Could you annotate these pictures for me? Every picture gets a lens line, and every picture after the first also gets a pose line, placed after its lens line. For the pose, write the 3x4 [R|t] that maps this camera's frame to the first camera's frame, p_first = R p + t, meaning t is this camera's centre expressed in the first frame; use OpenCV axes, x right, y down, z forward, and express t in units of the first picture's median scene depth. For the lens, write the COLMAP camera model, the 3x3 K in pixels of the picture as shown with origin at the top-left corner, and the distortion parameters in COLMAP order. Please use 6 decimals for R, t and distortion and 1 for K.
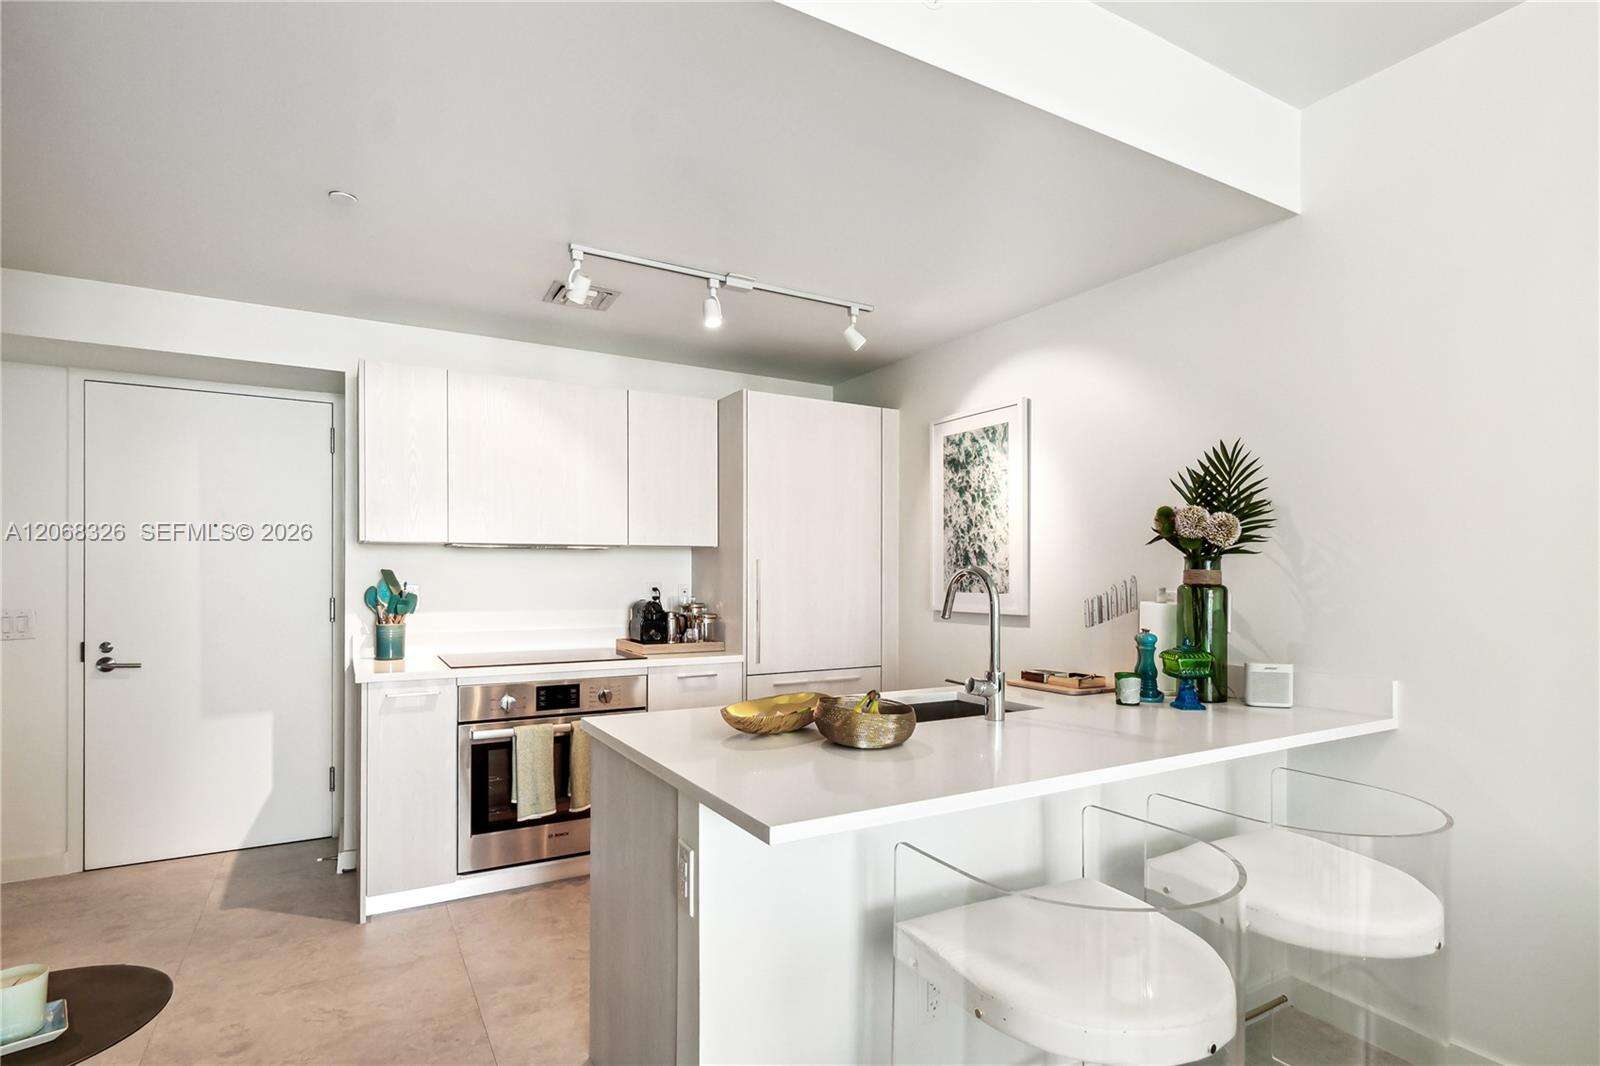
lens RADIAL K [[790.4, 0, 850.2], [0, 790.4, 592.9], [0, 0, 1]] dist [-0.003309, 0.003363]
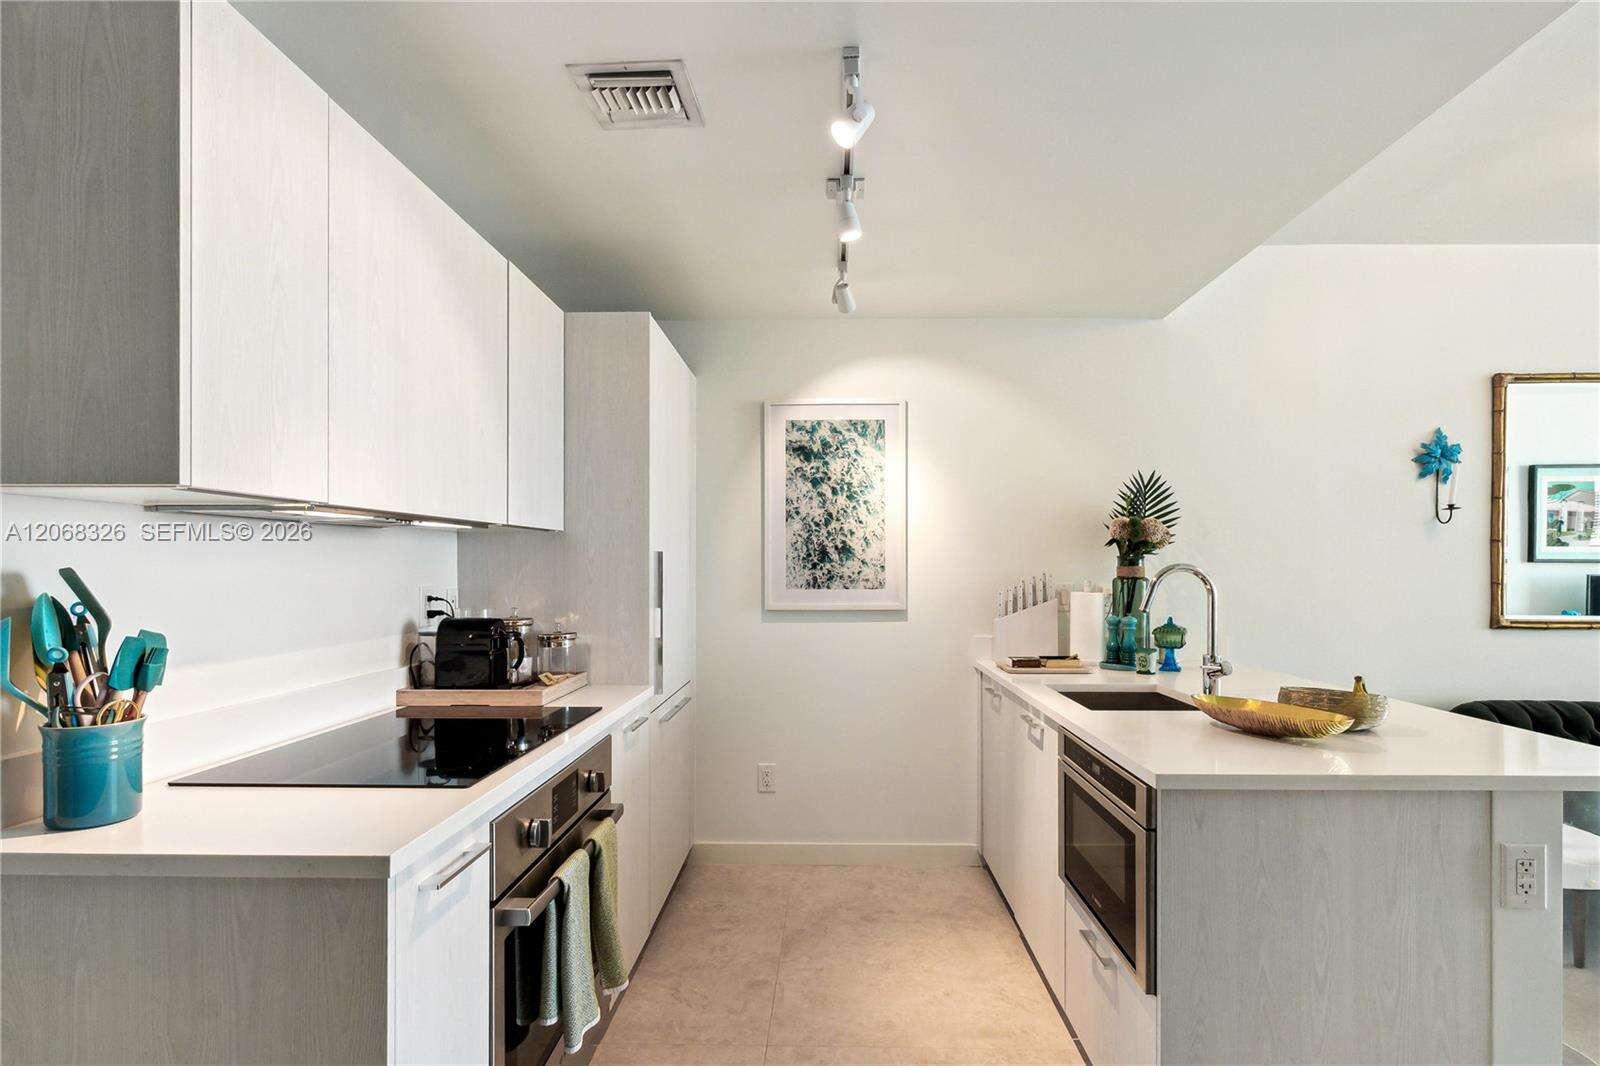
lens RADIAL K [[790.4, 0, 840.4], [0, 790.4, 572.4], [0, 0, 1]] dist [-0.003309, 0.003363]
pose [[0.549116, -0.012710, 0.835649, -0.645247], [0.023184, 0.999731, -0.000029, -0.020810], [-0.835424, 0.019390, 0.549263, 0.469375]]
